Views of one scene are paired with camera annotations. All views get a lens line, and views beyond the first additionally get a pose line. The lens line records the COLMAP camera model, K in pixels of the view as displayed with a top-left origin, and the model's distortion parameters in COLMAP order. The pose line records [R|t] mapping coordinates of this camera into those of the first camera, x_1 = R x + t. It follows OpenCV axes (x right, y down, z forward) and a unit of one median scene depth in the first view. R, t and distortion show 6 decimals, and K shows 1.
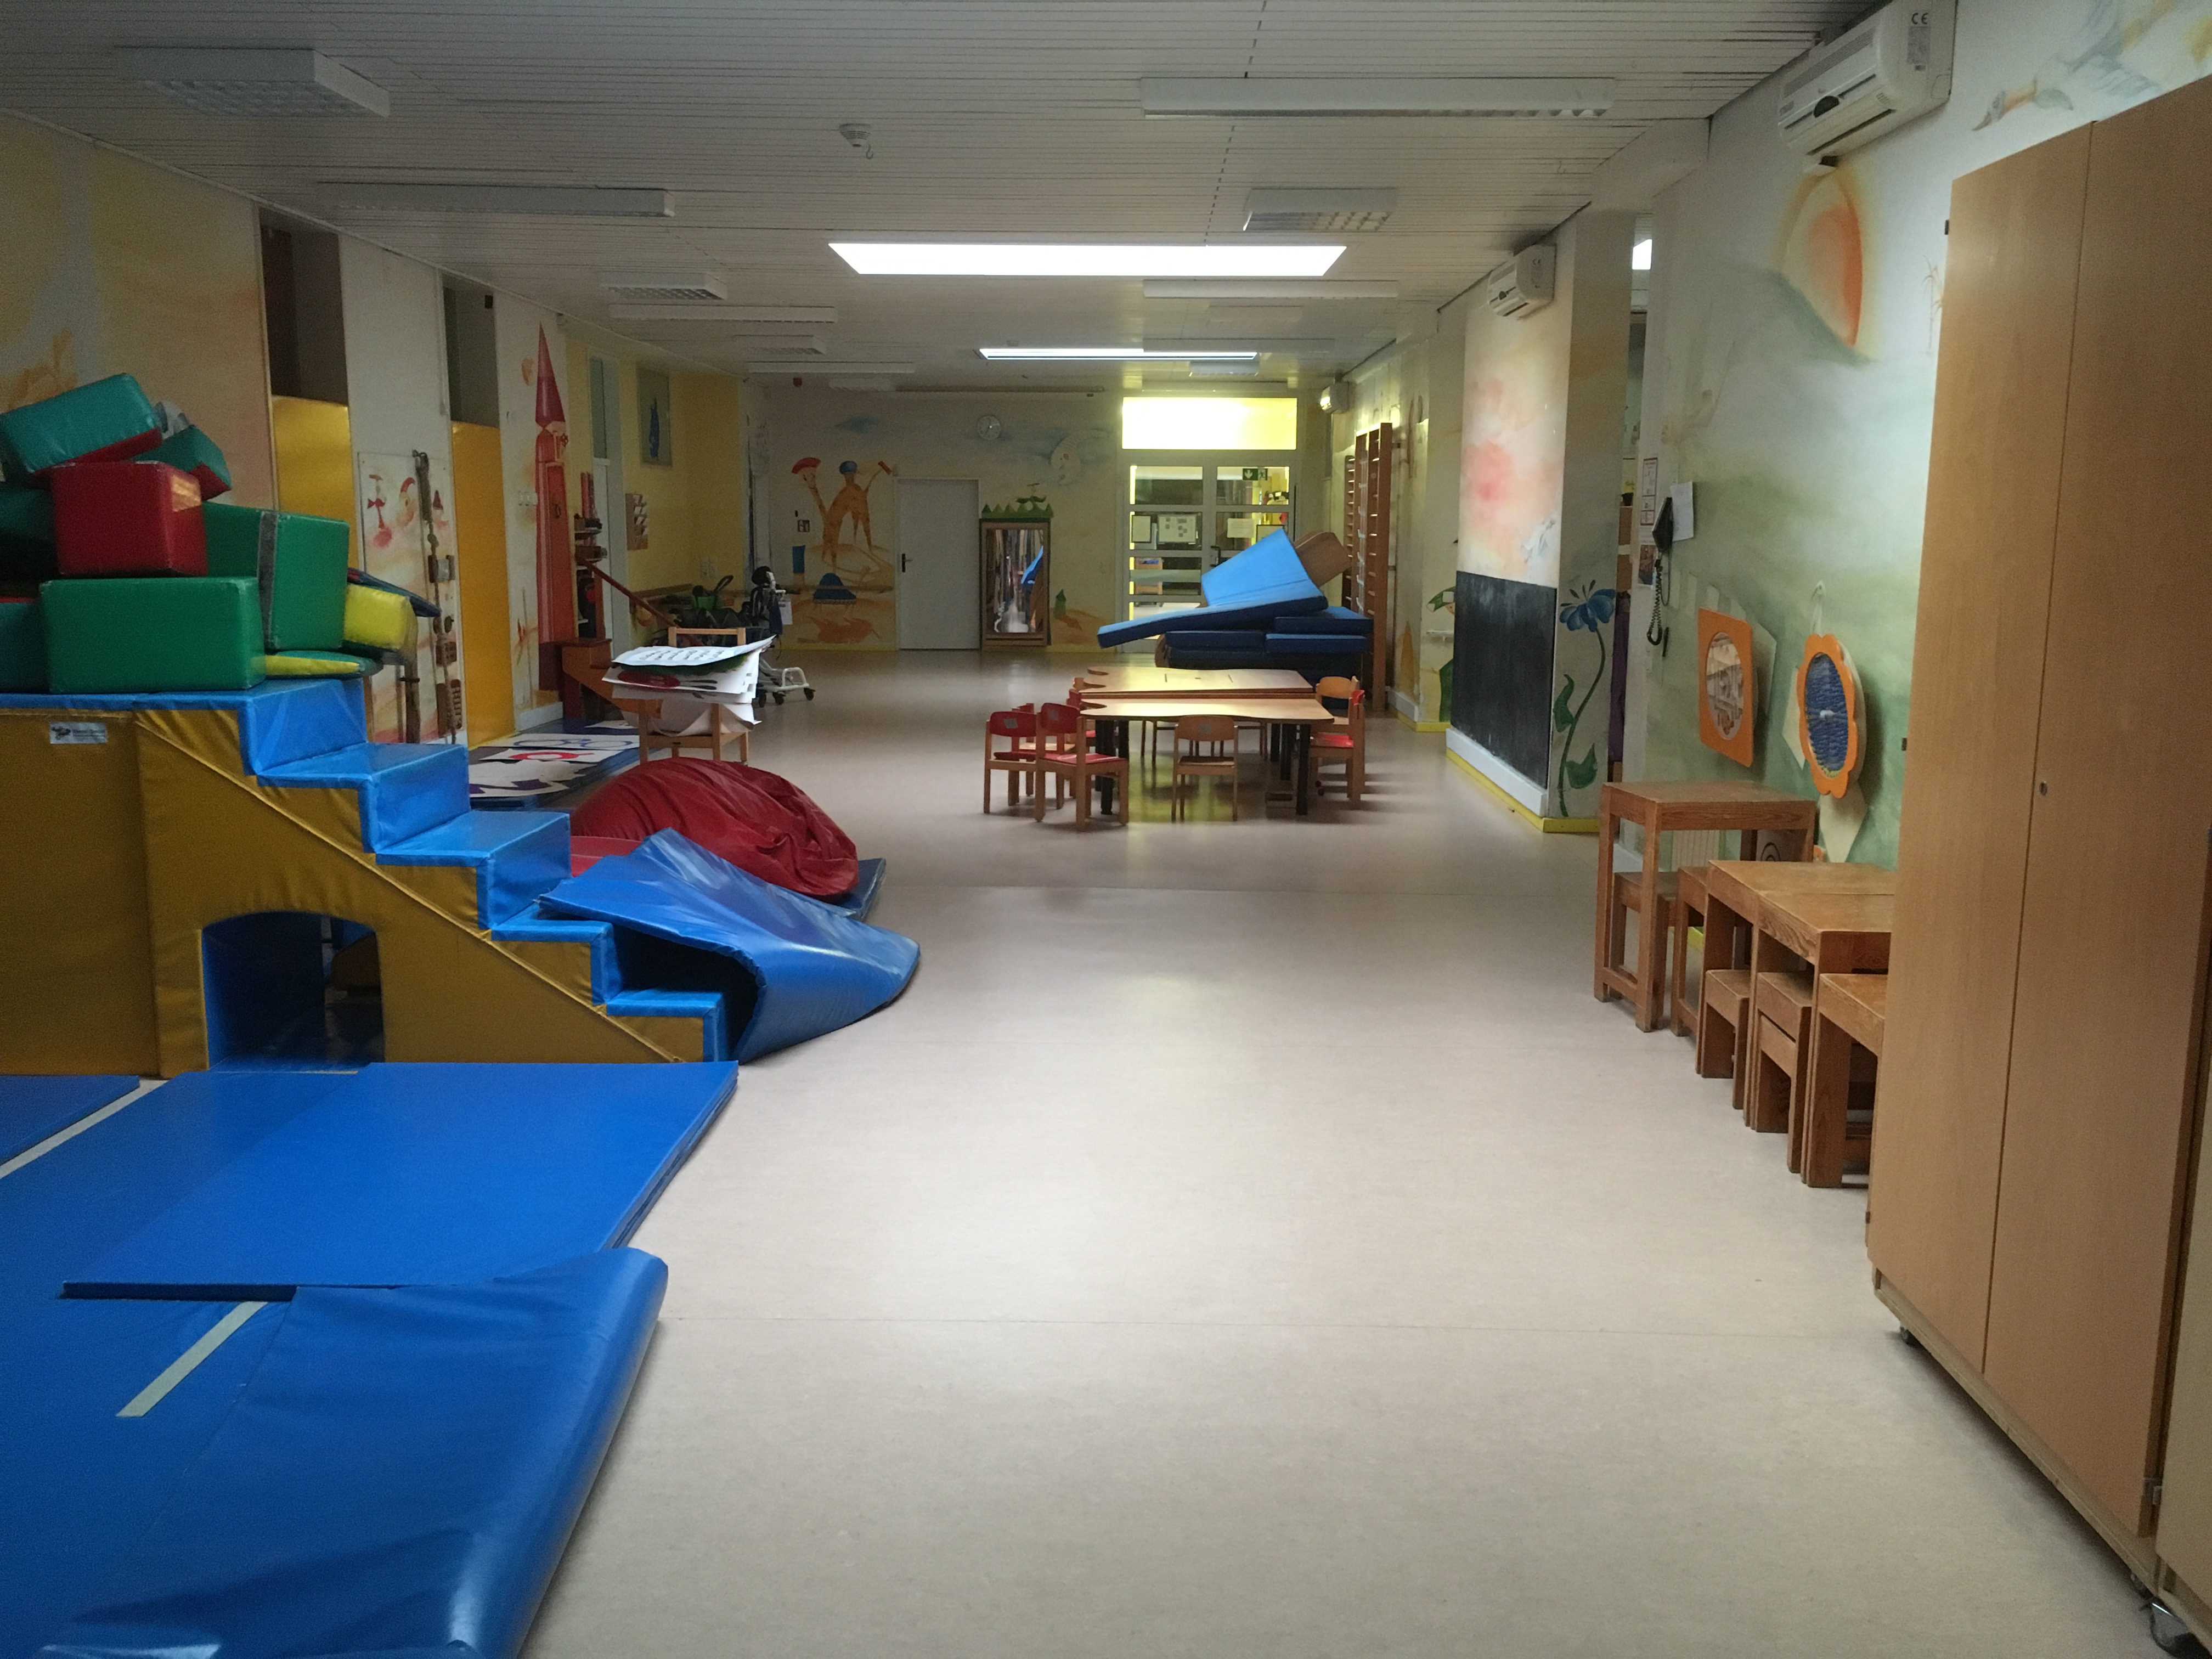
lens RADIAL K [[1830.1, 0, 1119.6], [0, 1830.1, 829.7], [0, 0, 1]] dist [0.055688, -0.052566]
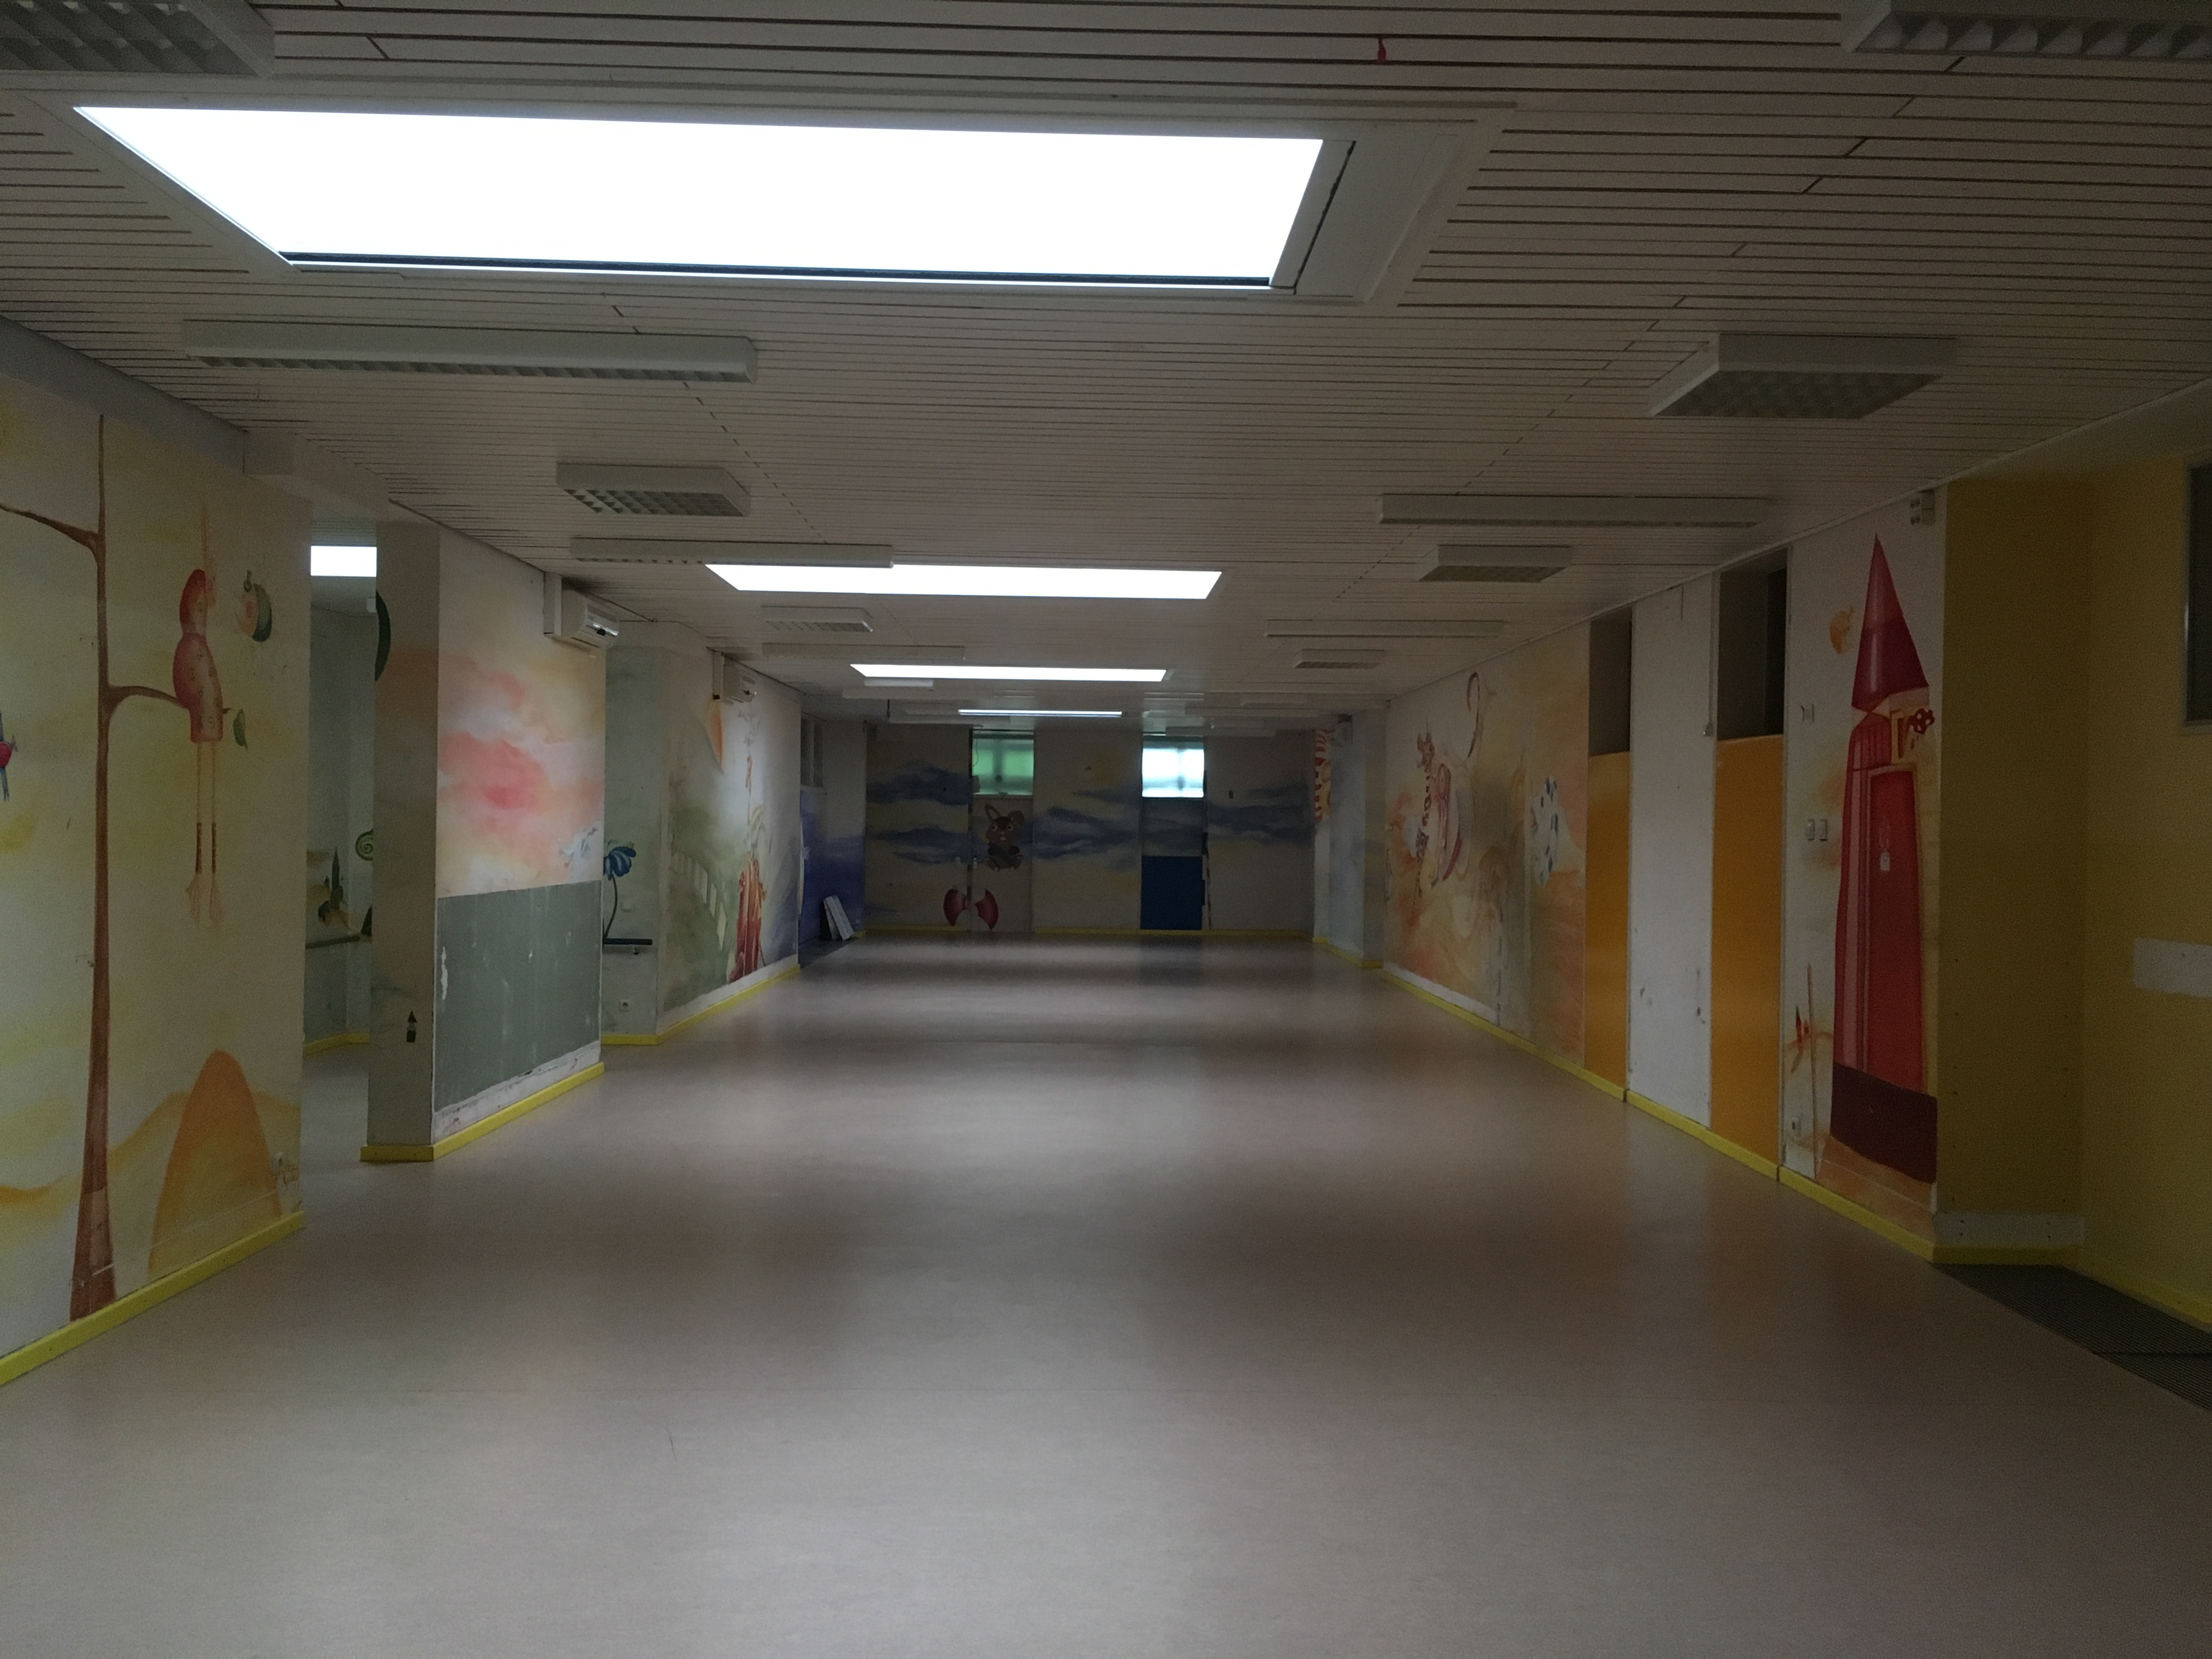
lens RADIAL K [[1830.1, 0, 1102.9], [0, 1830.1, 829.7], [0, 0, 1]] dist [0.055688, -0.052566]
pose [[-0.999353, -0.021226, -0.029026, -0.054046], [-0.025889, 0.984908, 0.171132, -0.289755], [0.024956, 0.171773, -0.984820, 1.664667]]
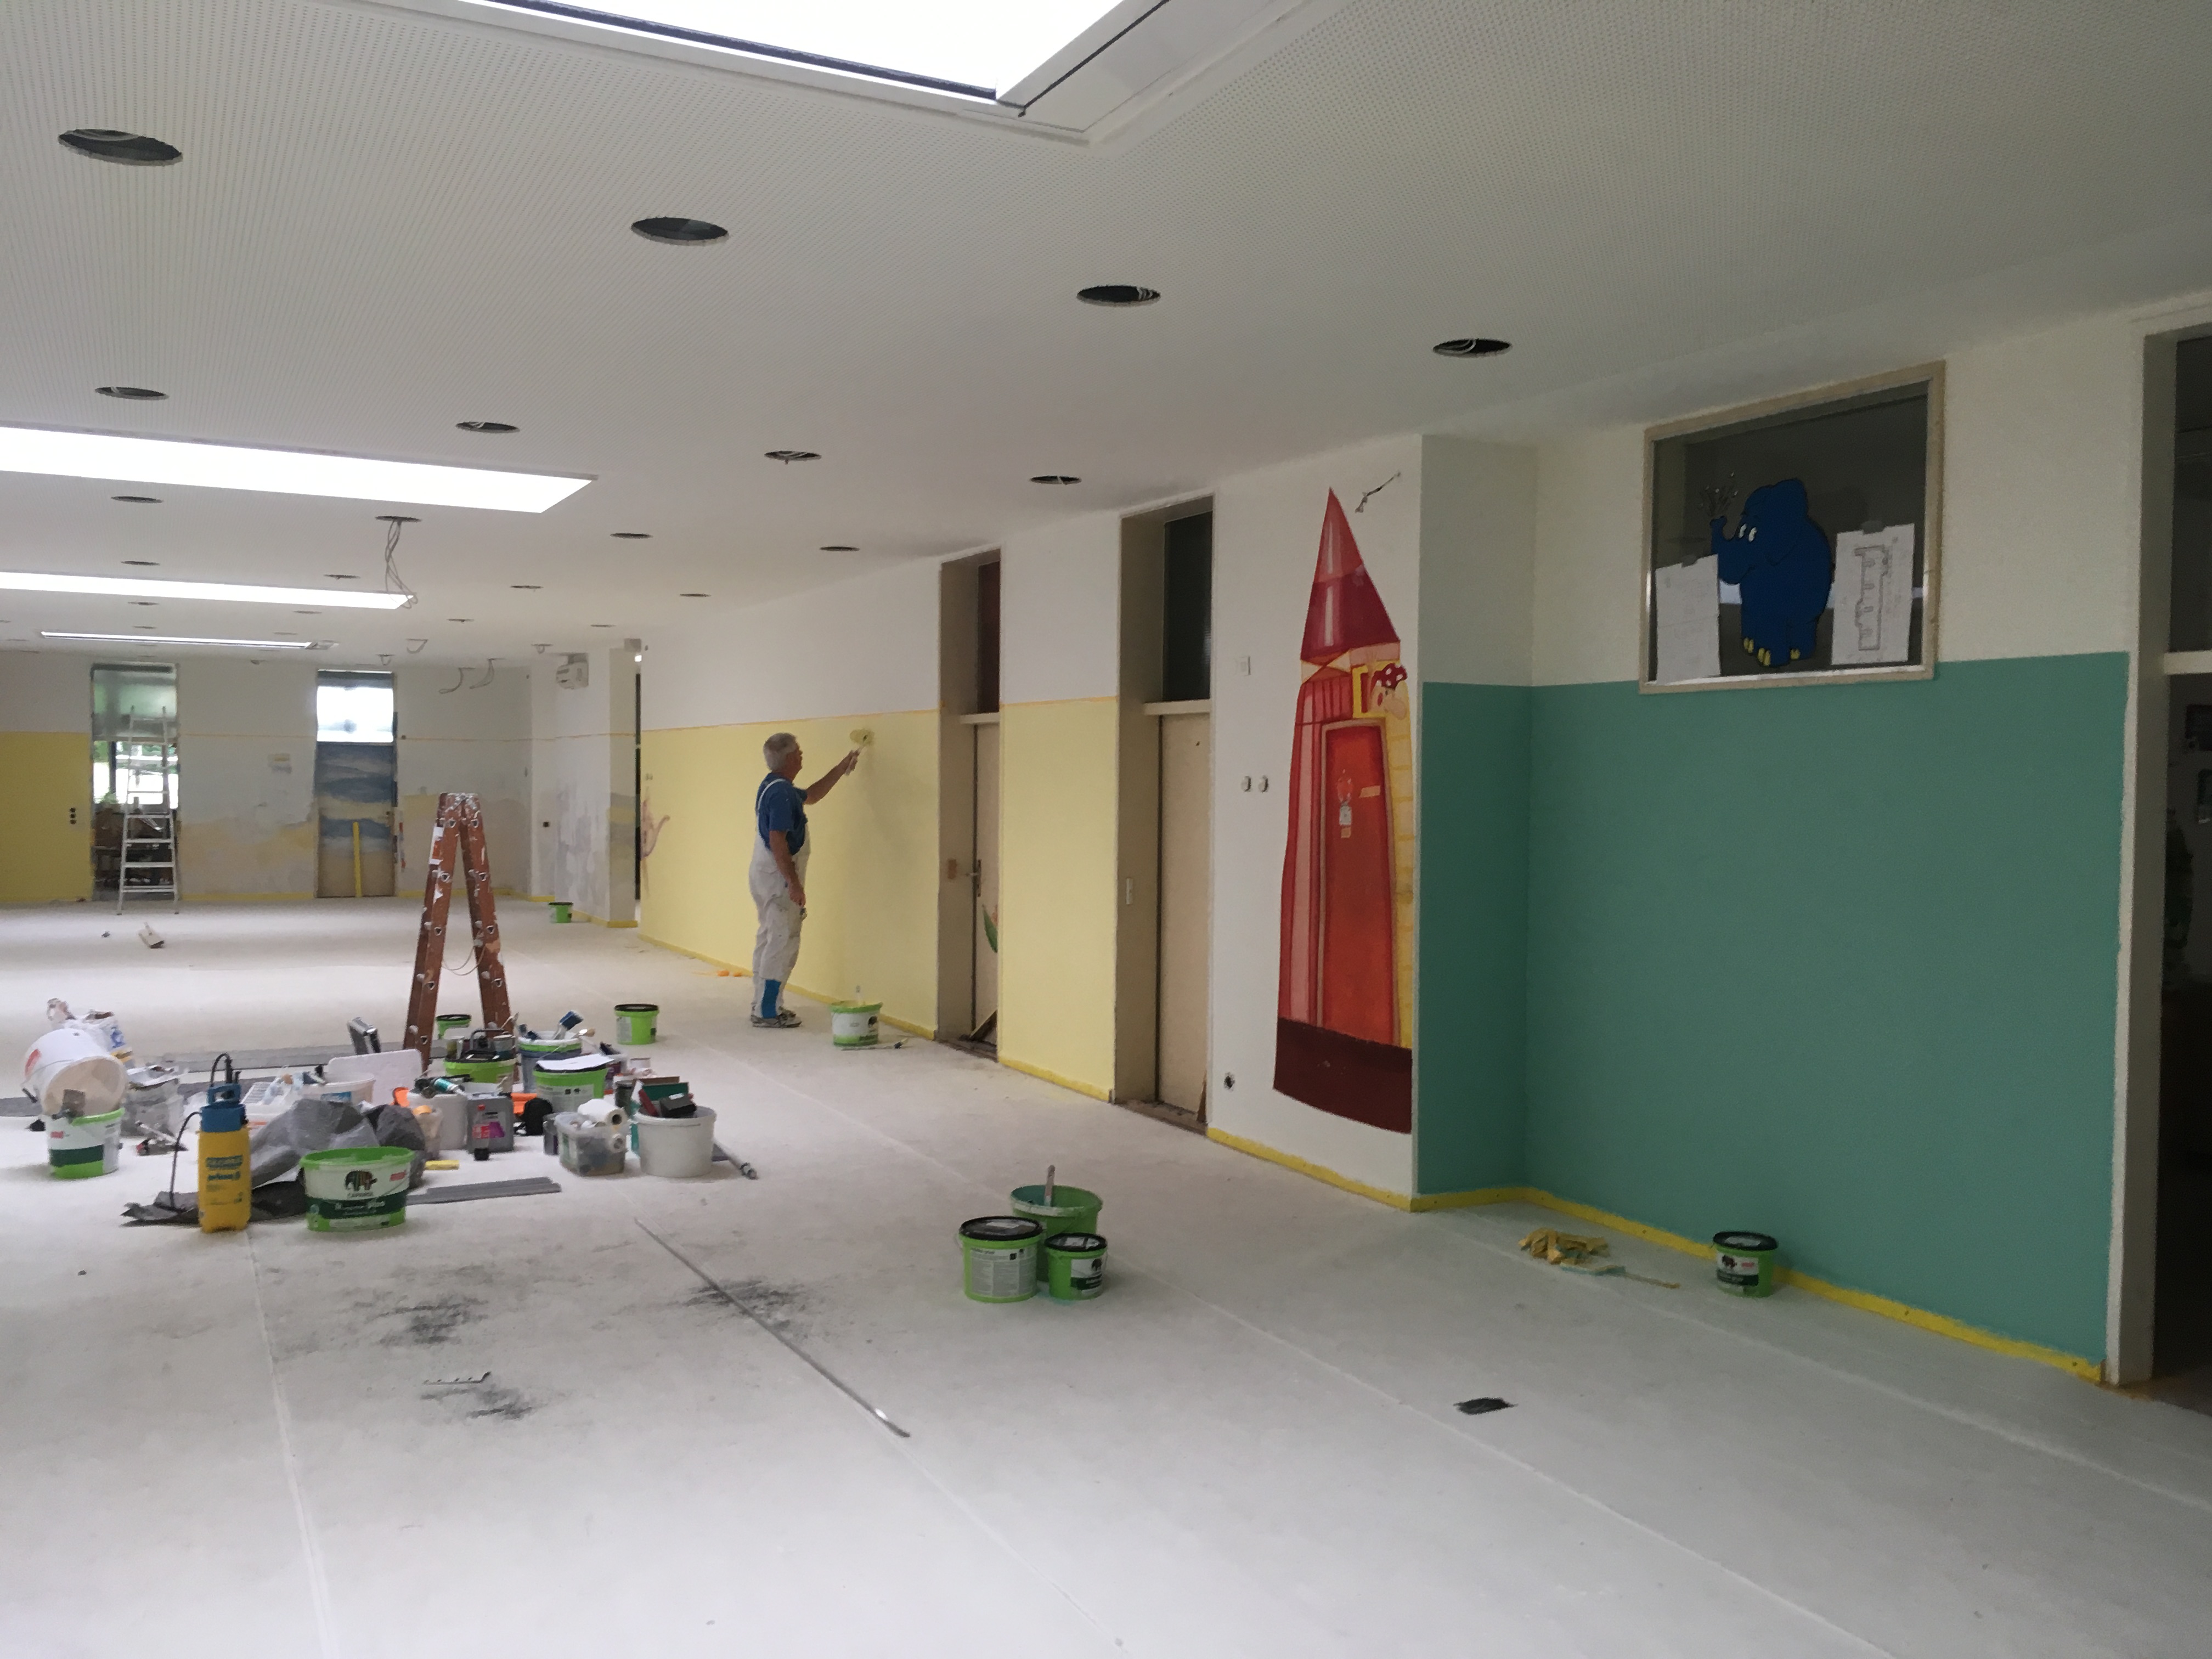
lens RADIAL K [[1830.1, 0, 1094.8], [0, 1830.1, 820.6], [0, 0, 1]] dist [0.055688, -0.052566]
pose [[-0.880088, -0.006966, -0.474759, 0.030764], [-0.097331, 0.981306, 0.166029, -0.272984], [0.464728, 0.192329, -0.864314, 1.559408]]
